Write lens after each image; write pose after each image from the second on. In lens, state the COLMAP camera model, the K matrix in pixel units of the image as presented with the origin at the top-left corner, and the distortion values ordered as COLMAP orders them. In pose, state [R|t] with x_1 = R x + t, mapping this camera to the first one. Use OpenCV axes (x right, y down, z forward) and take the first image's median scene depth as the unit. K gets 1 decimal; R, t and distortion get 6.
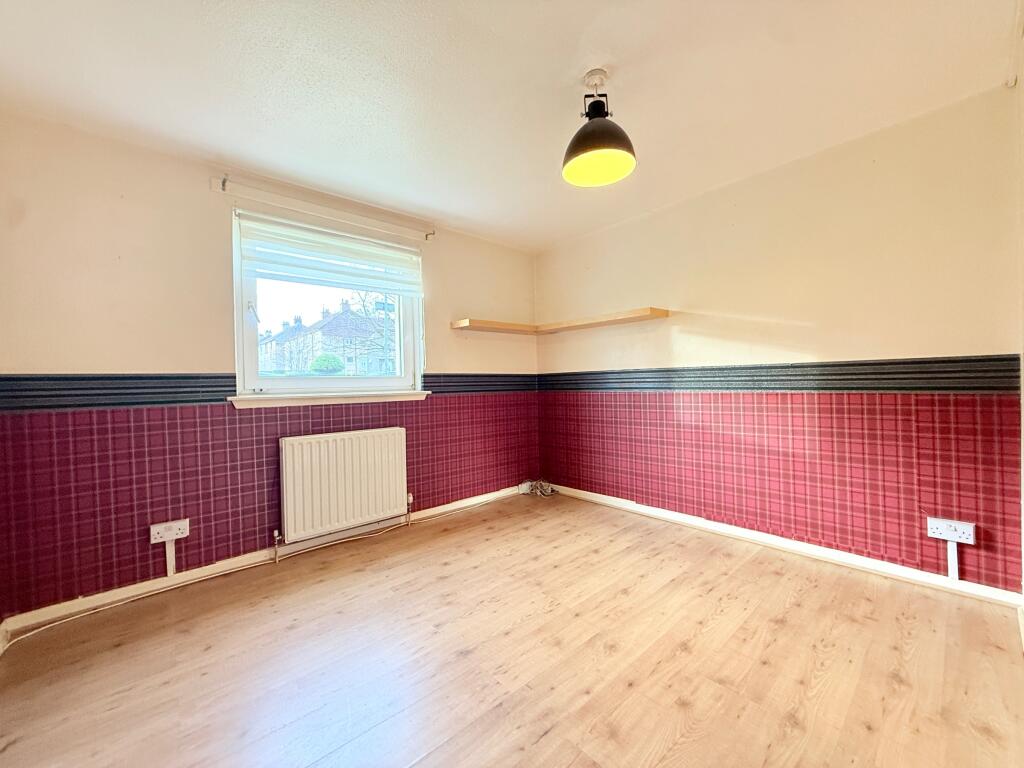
lens RADIAL K [[407.9, 0, 509.9], [0, 407.9, 386.4], [0, 0, 1]] dist [-0.000179, 0.000553]
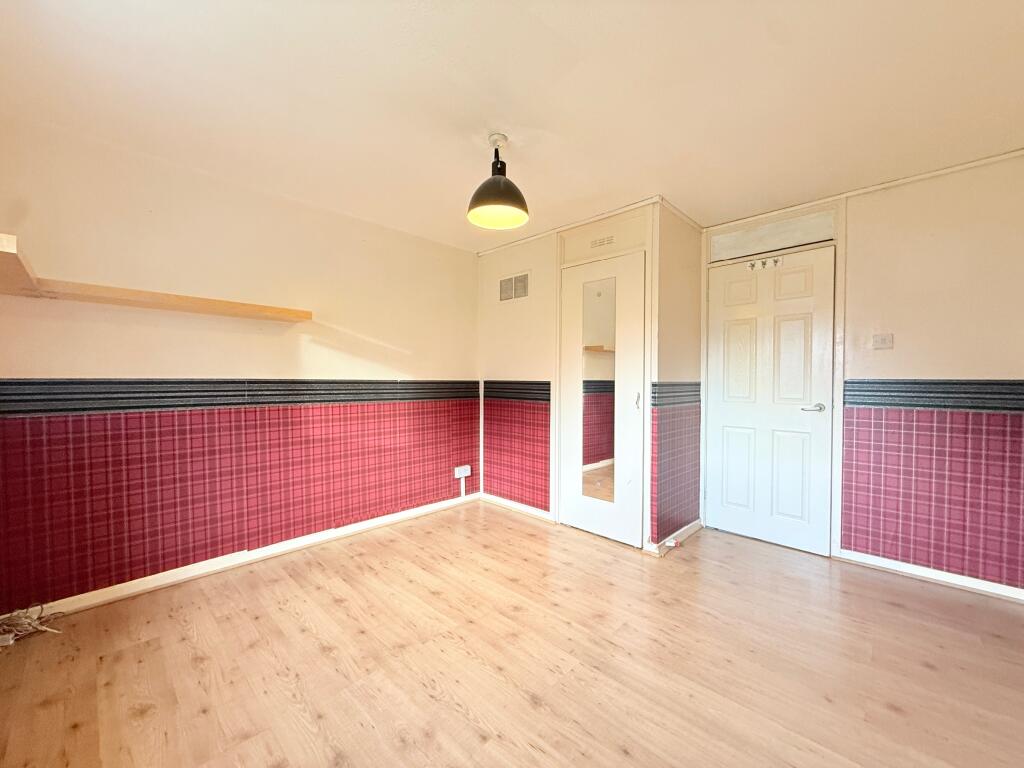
lens RADIAL K [[418.8, 0, 498.9], [0, 418.8, 385.1], [0, 0, 1]] dist [-0.000322, 0.000175]
pose [[-0.079637, 0.007881, 0.996793, -0.715737], [0.005878, 0.999955, -0.007436, -0.028966], [-0.996807, 0.005267, -0.079680, 0.792458]]
